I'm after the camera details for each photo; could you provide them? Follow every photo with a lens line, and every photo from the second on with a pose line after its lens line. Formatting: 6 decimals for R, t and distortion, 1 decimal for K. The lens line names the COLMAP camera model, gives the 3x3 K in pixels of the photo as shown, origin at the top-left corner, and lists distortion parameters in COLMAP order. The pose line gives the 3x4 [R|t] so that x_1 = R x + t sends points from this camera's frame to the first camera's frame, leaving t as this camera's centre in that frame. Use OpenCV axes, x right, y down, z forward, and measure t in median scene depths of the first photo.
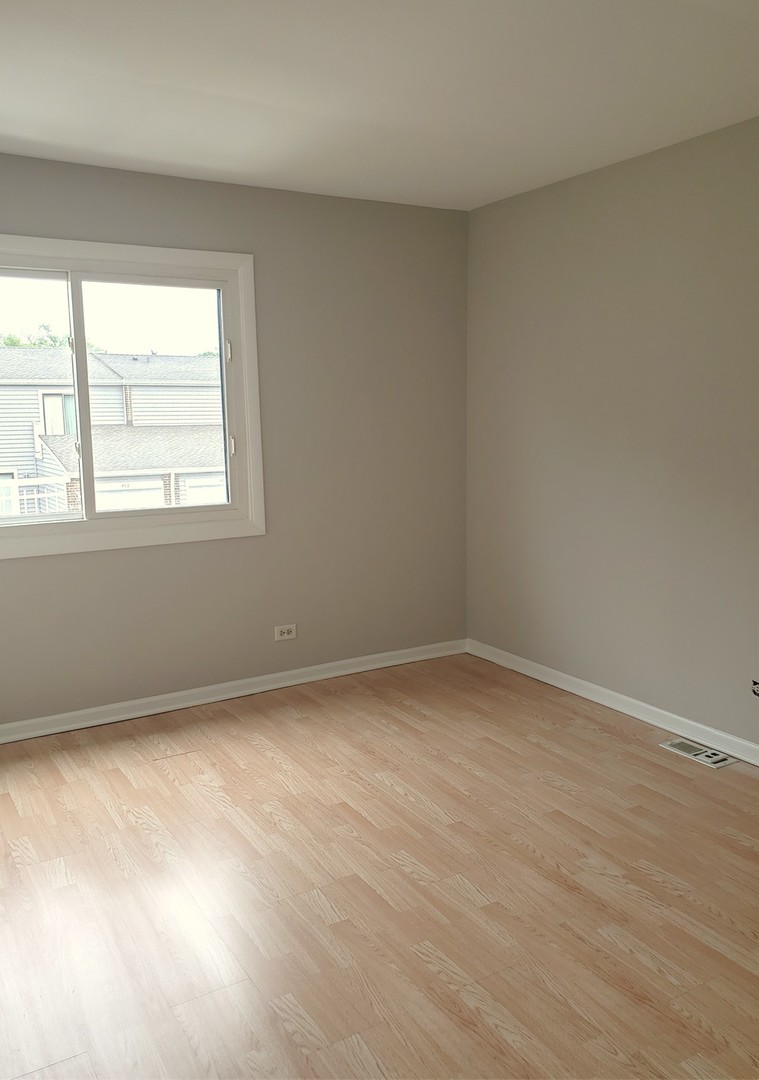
lens RADIAL K [[856.5, 0, 379.5], [0, 856.5, 540.0], [0, 0, 1]] dist [0.154687, -0.454512]
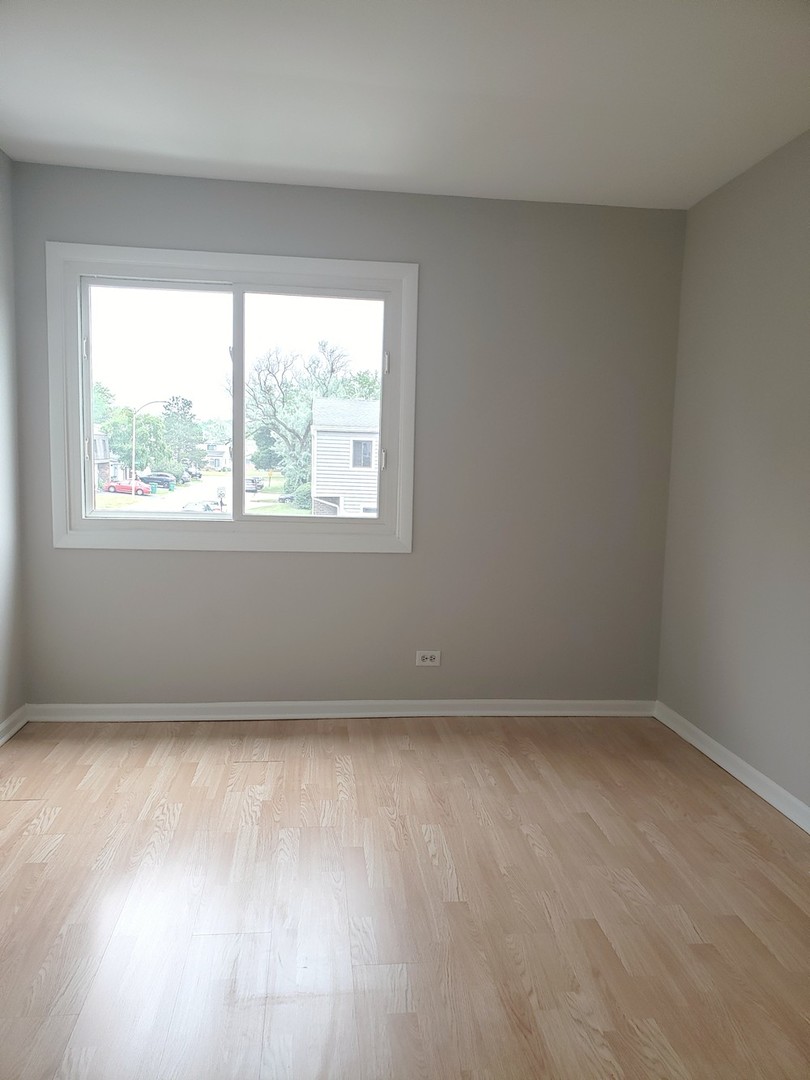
lens RADIAL K [[821.5, 0, 405.0], [0, 821.5, 540.0], [0, 0, 1]] dist [0.017297, -0.006385]
pose [[0.910030, 0.080602, -0.406631, 0.255314], [-0.101555, 0.994372, -0.030174, 0.008877], [0.401911, 0.068755, 0.913094, 0.182078]]
